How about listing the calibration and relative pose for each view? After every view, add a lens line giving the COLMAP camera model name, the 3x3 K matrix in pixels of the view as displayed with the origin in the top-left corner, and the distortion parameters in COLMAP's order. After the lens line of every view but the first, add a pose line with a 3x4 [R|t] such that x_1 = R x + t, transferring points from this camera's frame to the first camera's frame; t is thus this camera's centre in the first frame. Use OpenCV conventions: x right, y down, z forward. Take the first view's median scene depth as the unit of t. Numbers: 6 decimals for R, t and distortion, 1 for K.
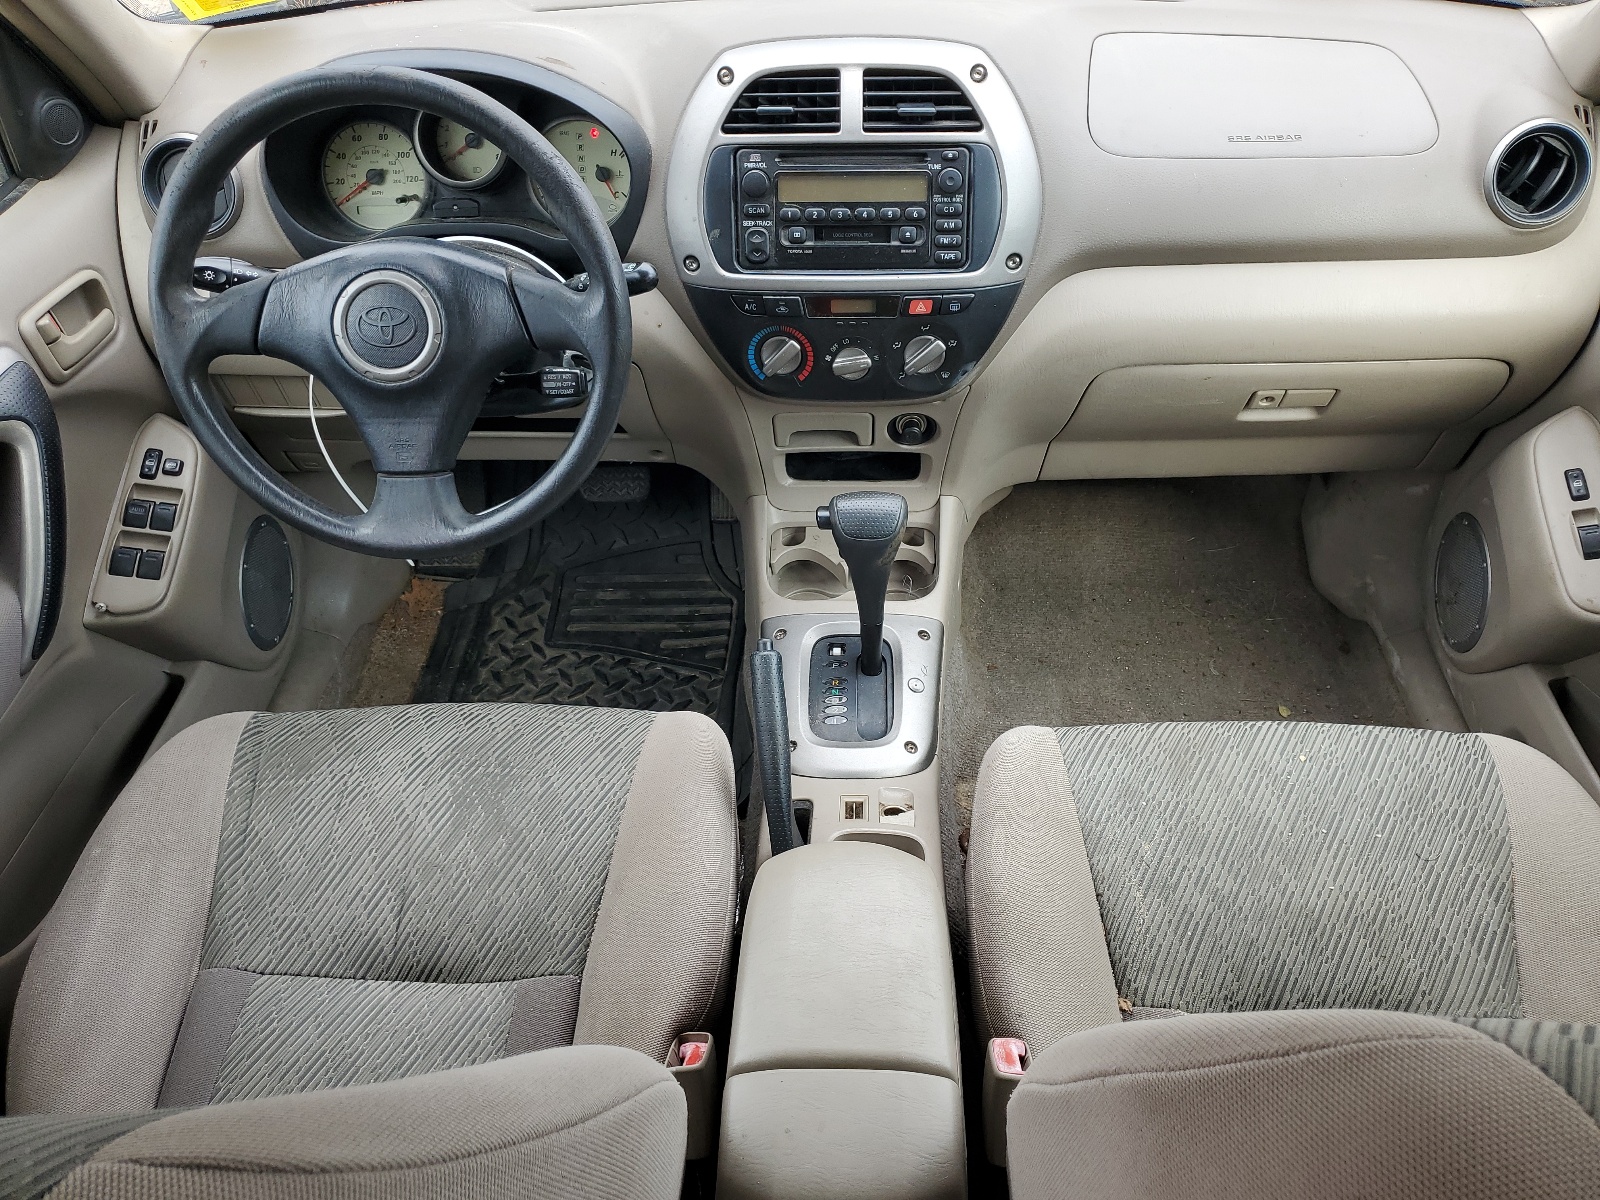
lens RADIAL K [[1208.2, 0, 801.6], [0, 1208.2, 600.4], [0, 0, 1]] dist [-0.012915, -0.003355]
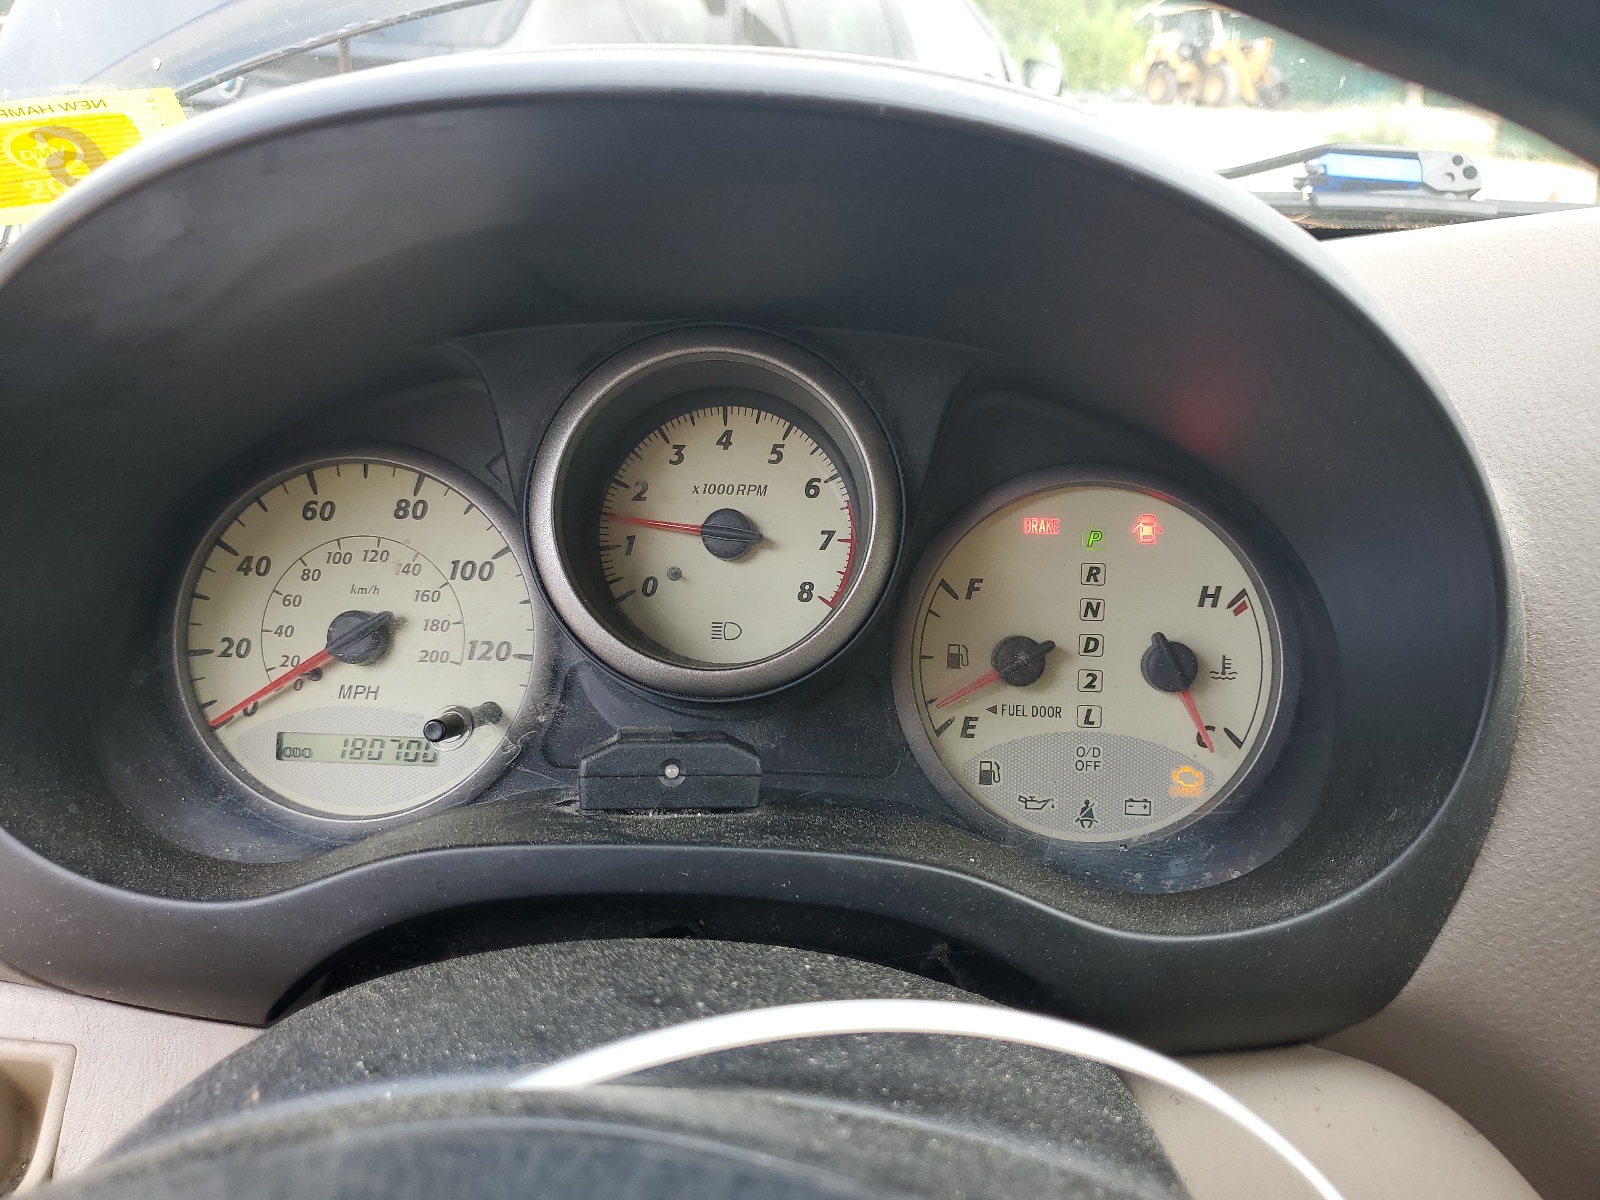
lens RADIAL K [[1208.2, 0, 799.9], [0, 1208.2, 600.8], [0, 0, 1]] dist [-0.012915, -0.003355]
pose [[0.998771, 0.043747, 0.023296, -0.258378], [-0.030903, 0.917146, -0.397351, -0.250912], [-0.038749, 0.396143, 0.917371, 0.734300]]
